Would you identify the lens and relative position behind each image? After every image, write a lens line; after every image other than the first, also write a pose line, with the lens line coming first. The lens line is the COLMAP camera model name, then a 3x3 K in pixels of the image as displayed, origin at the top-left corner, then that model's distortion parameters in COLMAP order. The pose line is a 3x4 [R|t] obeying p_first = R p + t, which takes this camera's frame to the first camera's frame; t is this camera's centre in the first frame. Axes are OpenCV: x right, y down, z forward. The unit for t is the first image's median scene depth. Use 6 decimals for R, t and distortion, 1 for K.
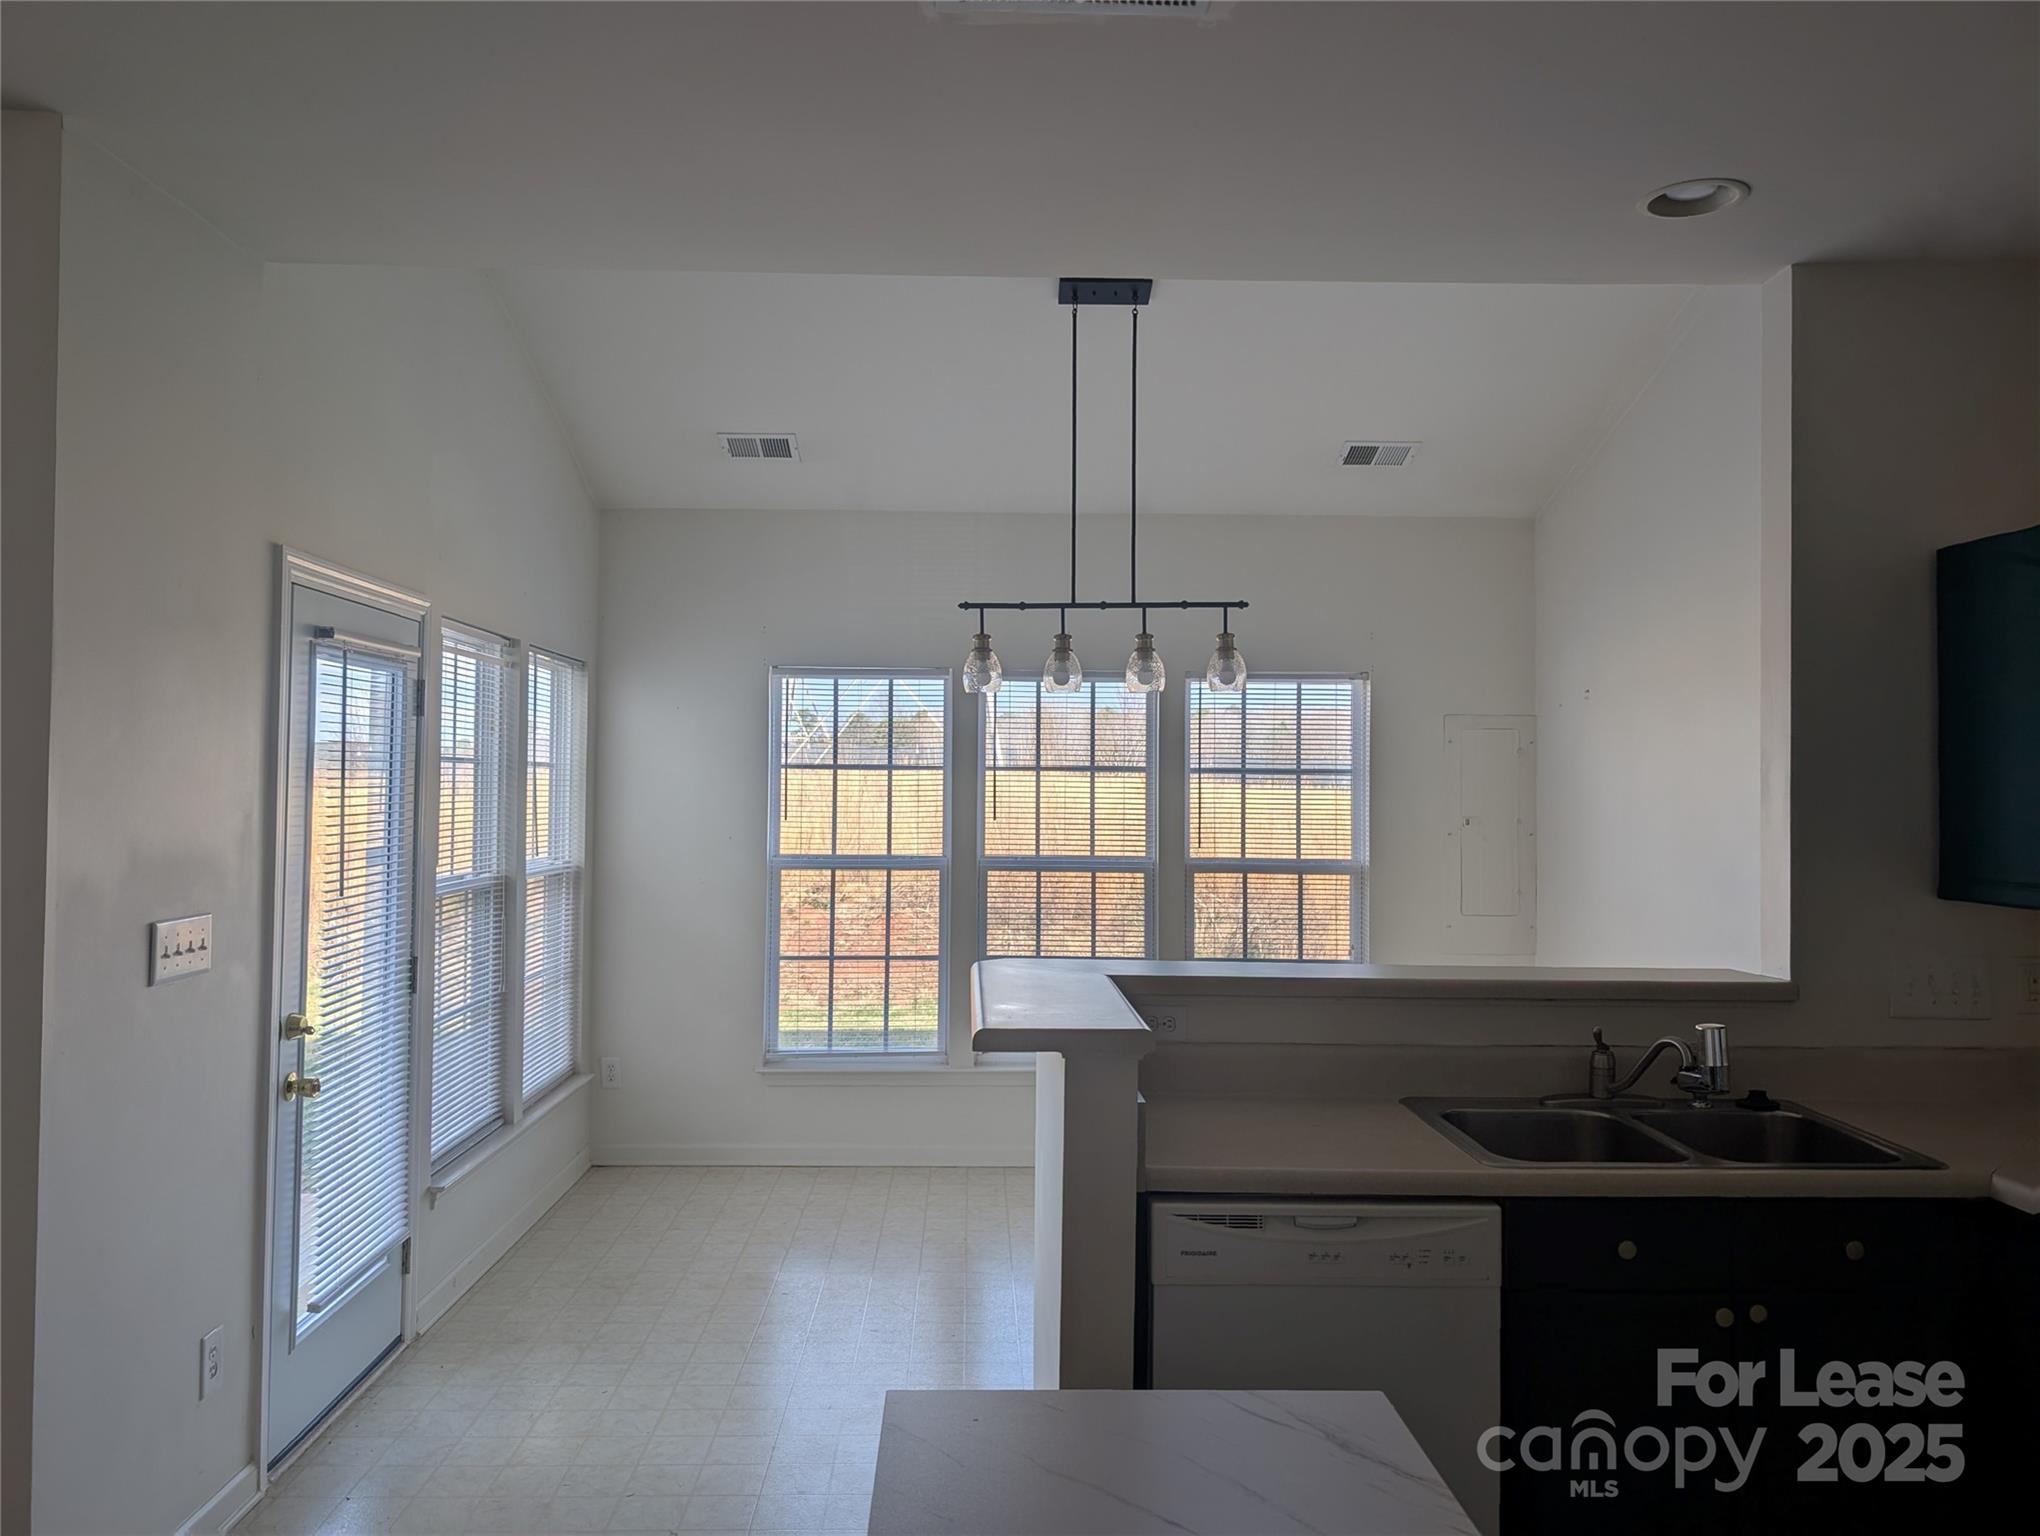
lens RADIAL K [[1444.8, 0, 1008.6], [0, 1444.8, 779.2], [0, 0, 1]] dist [0.017733, -0.019013]
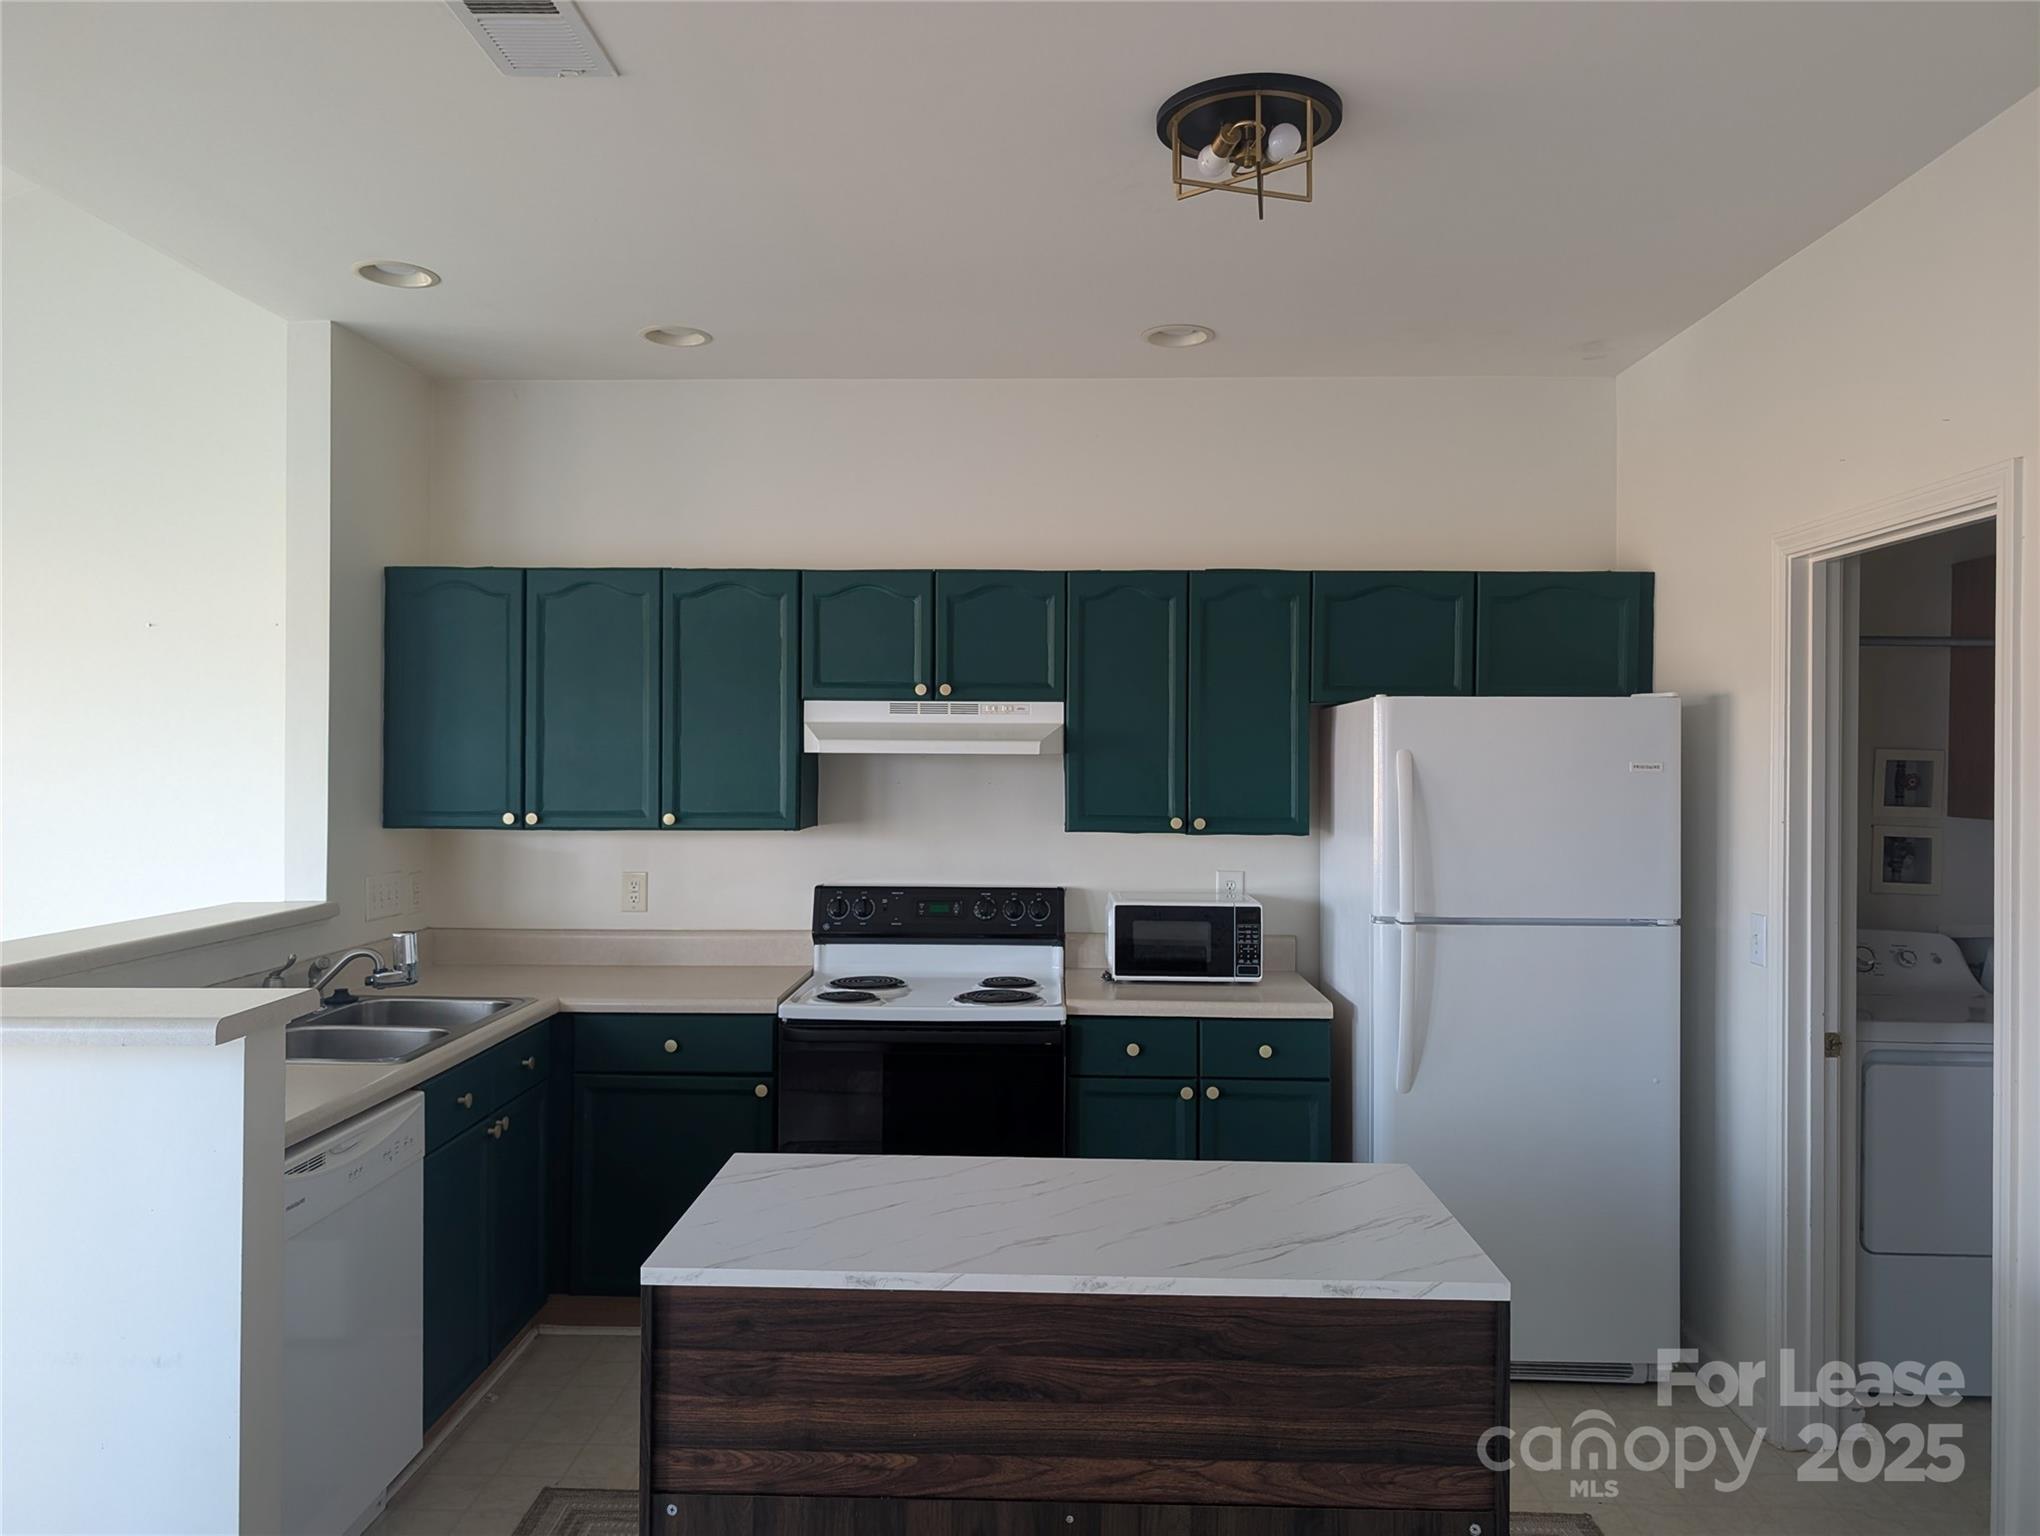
lens RADIAL K [[1444.8, 0, 1028.3], [0, 1444.8, 766.6], [0, 0, 1]] dist [0.017733, -0.019013]
pose [[0.049848, -0.012378, 0.998680, -0.672409], [-0.016497, 0.999777, 0.013215, -0.002348], [-0.998621, -0.017133, 0.049633, 0.342635]]
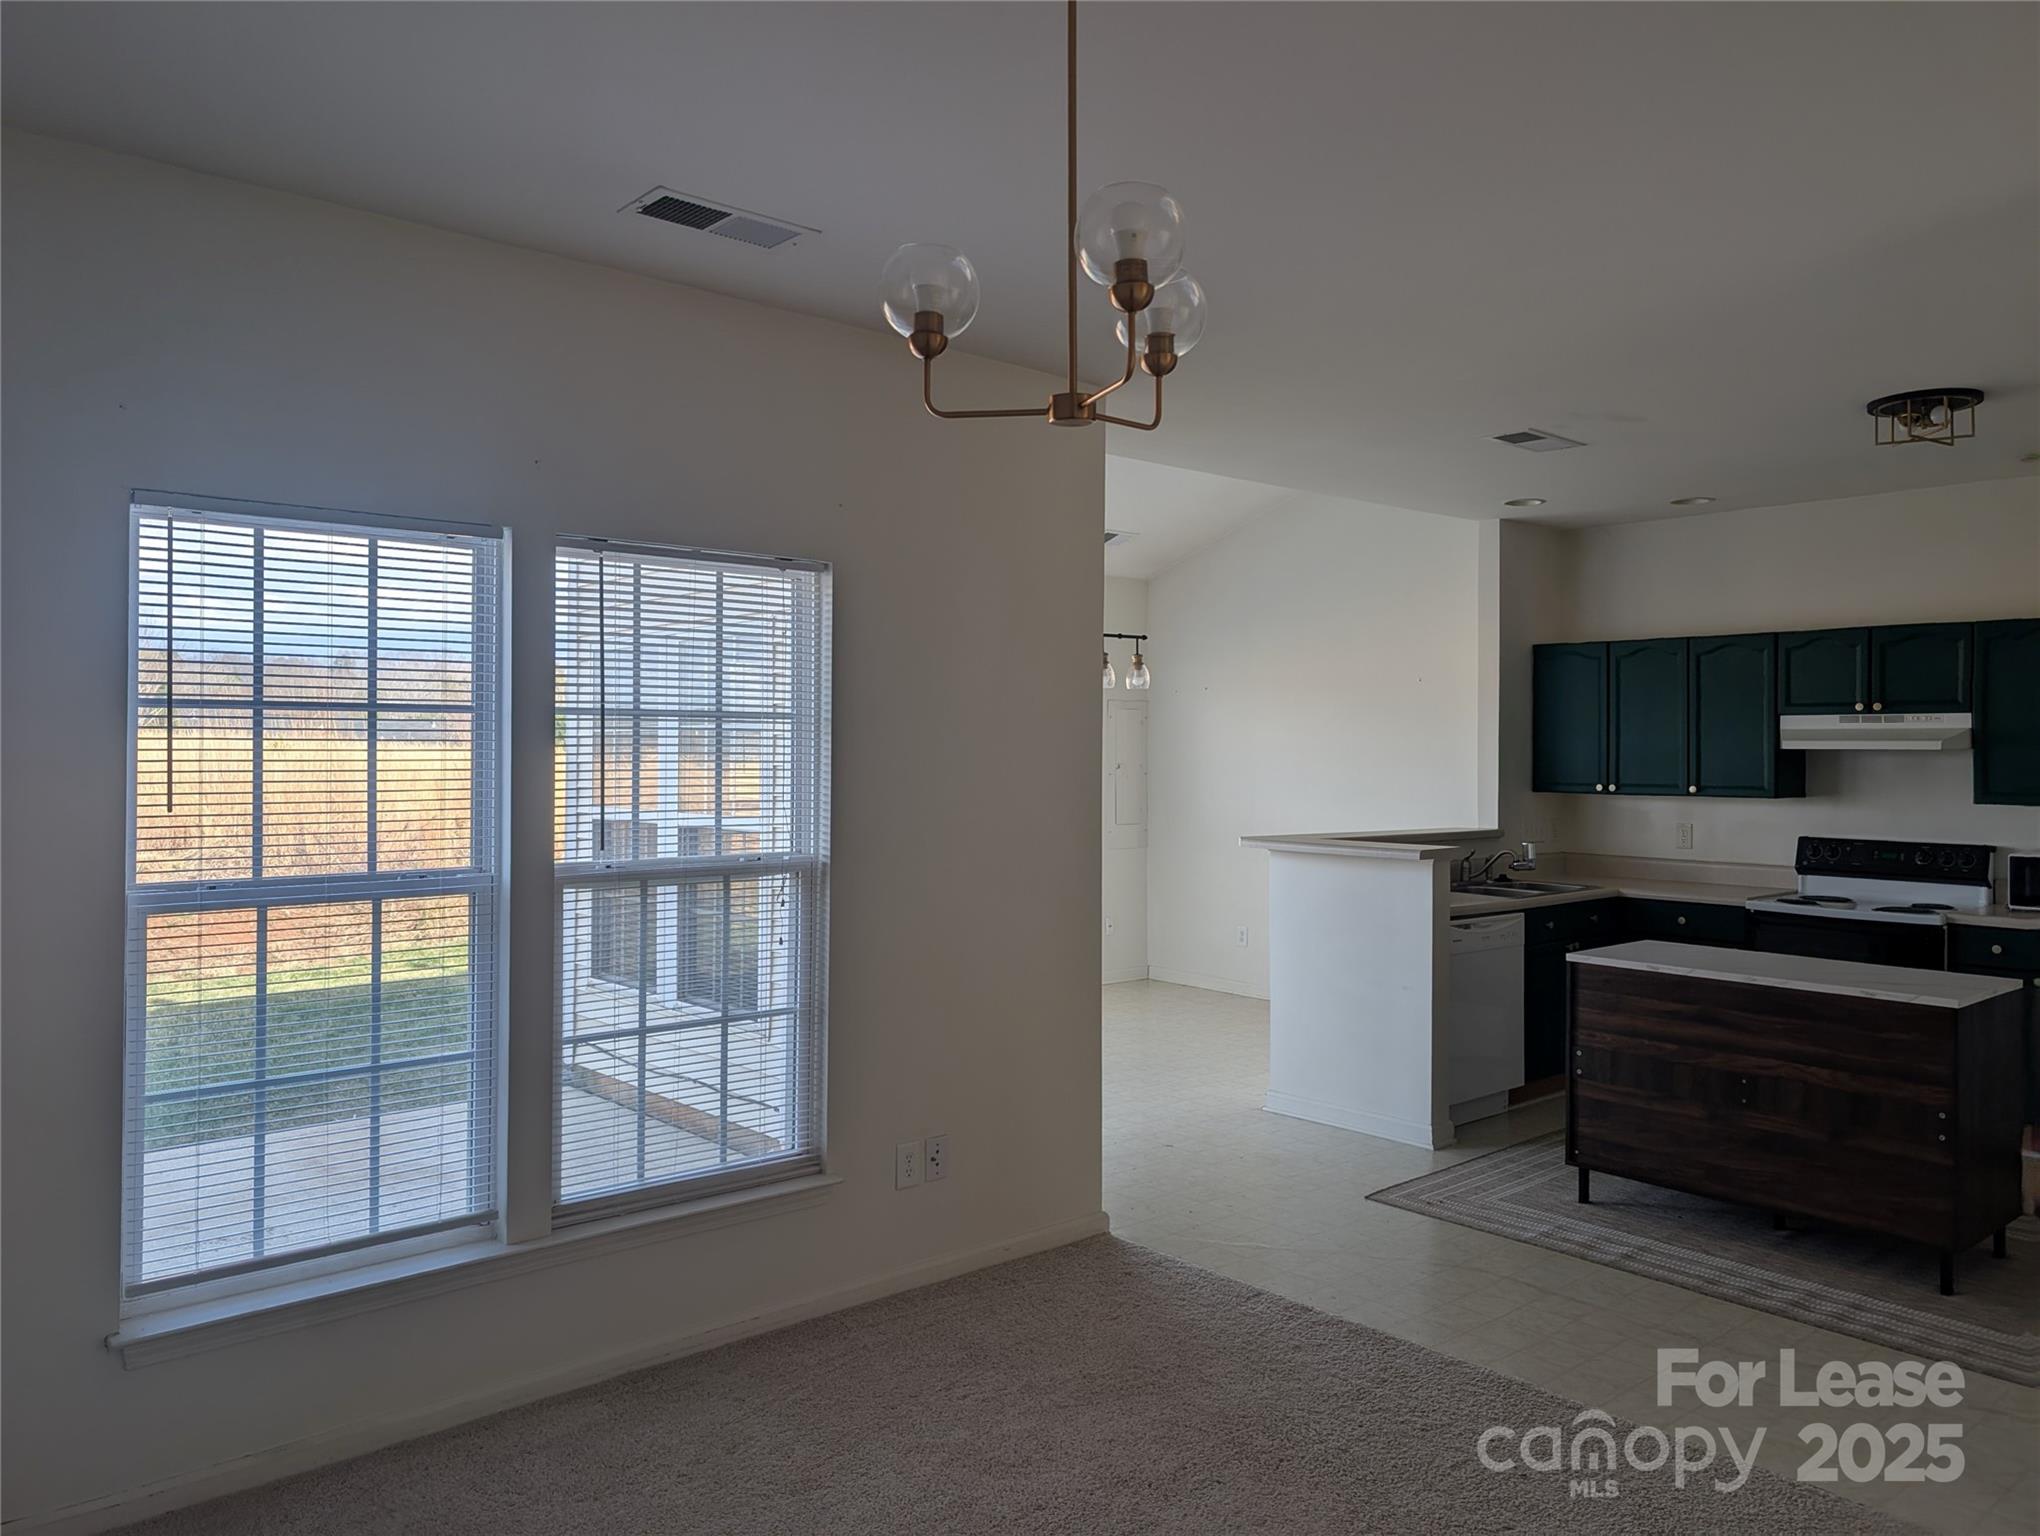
lens RADIAL K [[1444.8, 0, 1027.5], [0, 1444.8, 759.8], [0, 0, 1]] dist [0.017733, -0.019013]
pose [[0.773940, -0.006431, 0.633226, -1.518482], [-0.007614, 0.999782, 0.019460, -0.010564], [-0.633213, -0.019882, 0.773722, -0.315286]]
